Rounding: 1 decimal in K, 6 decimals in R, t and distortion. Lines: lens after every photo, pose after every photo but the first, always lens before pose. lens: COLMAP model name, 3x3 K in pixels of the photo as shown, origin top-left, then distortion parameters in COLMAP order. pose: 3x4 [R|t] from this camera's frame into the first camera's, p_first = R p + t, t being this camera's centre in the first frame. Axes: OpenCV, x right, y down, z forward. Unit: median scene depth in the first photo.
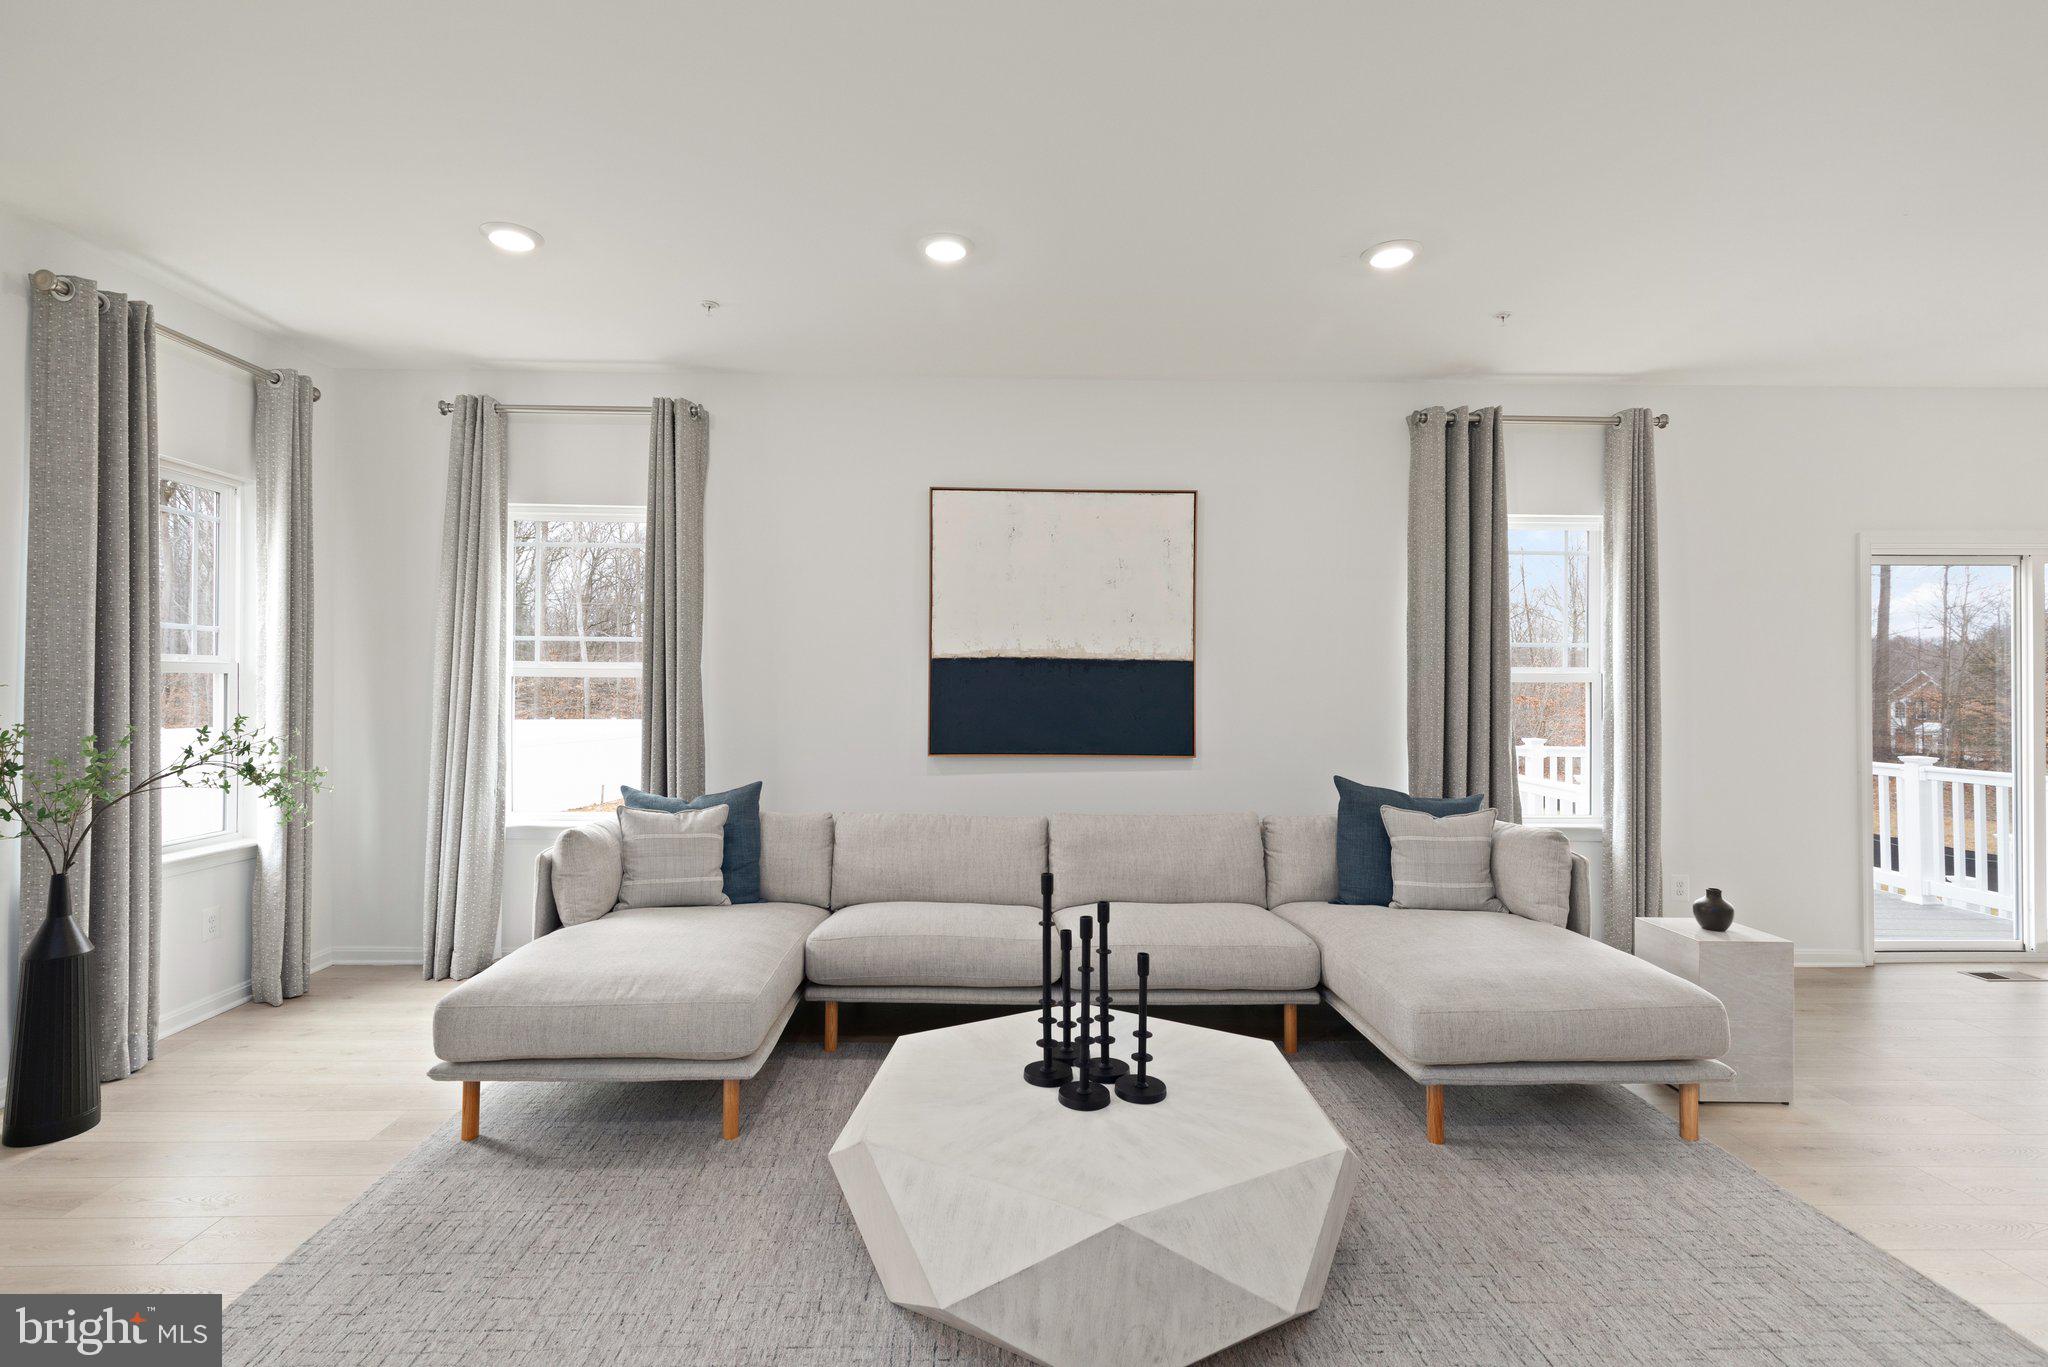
lens RADIAL K [[928.4, 0, 1016.0], [0, 928.4, 678.8], [0, 0, 1]] dist [0.003547, 0.000491]
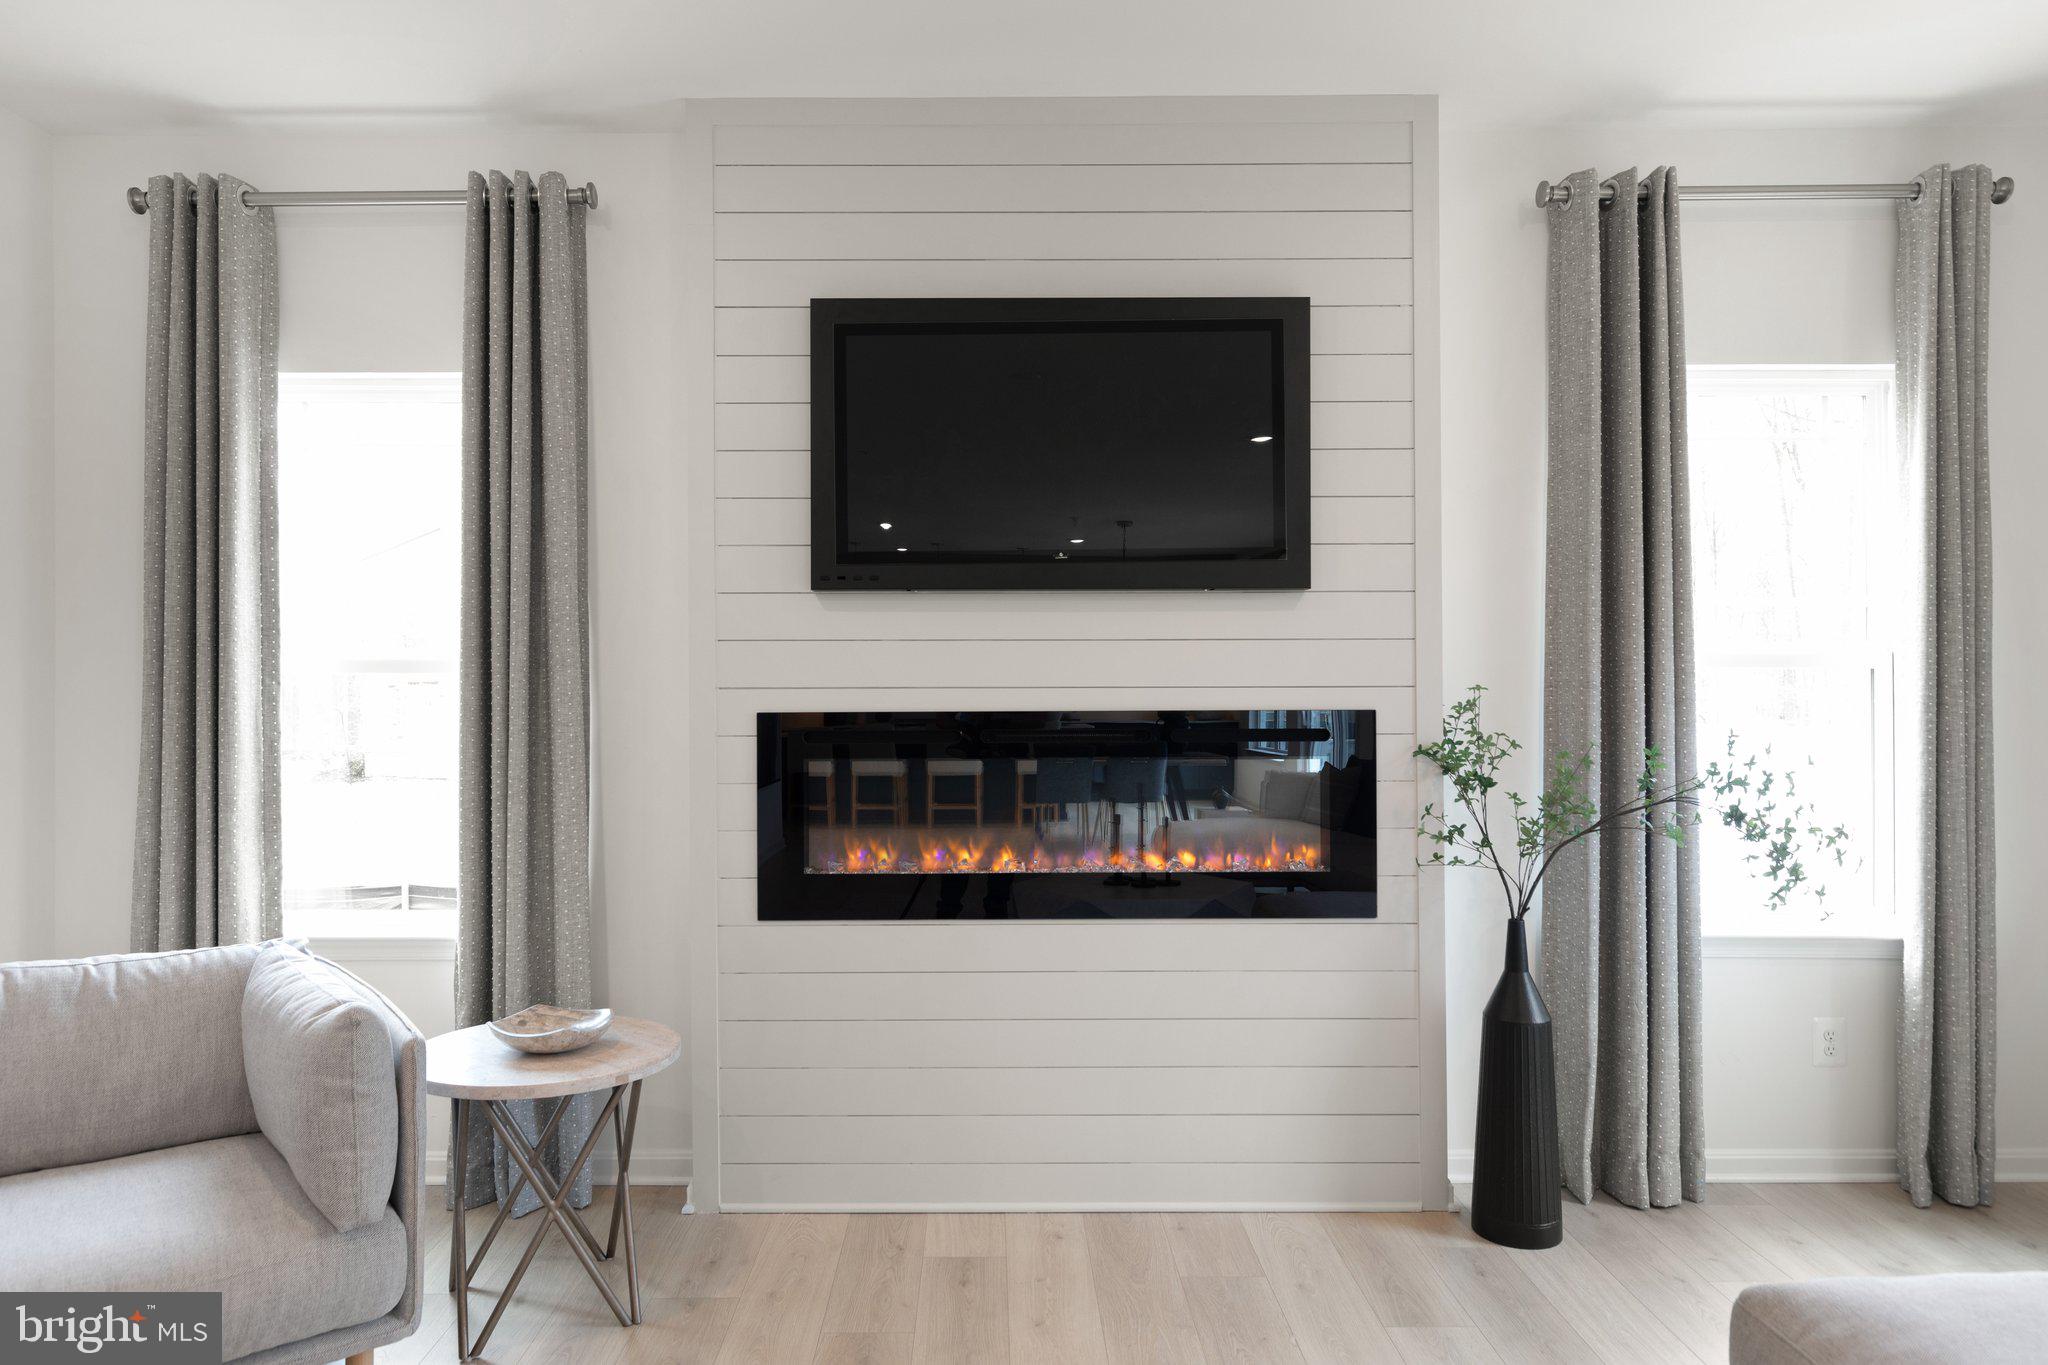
lens RADIAL K [[1299.4, 0, 1025.6], [0, 1299.4, 685.4], [0, 0, 1]] dist [0.004571, -0.000094]
pose [[-0.032050, -0.003912, -0.999479, 0.106587], [0.007585, 0.999963, -0.004157, 0.006037], [0.999457, -0.007714, -0.032019, 0.526077]]
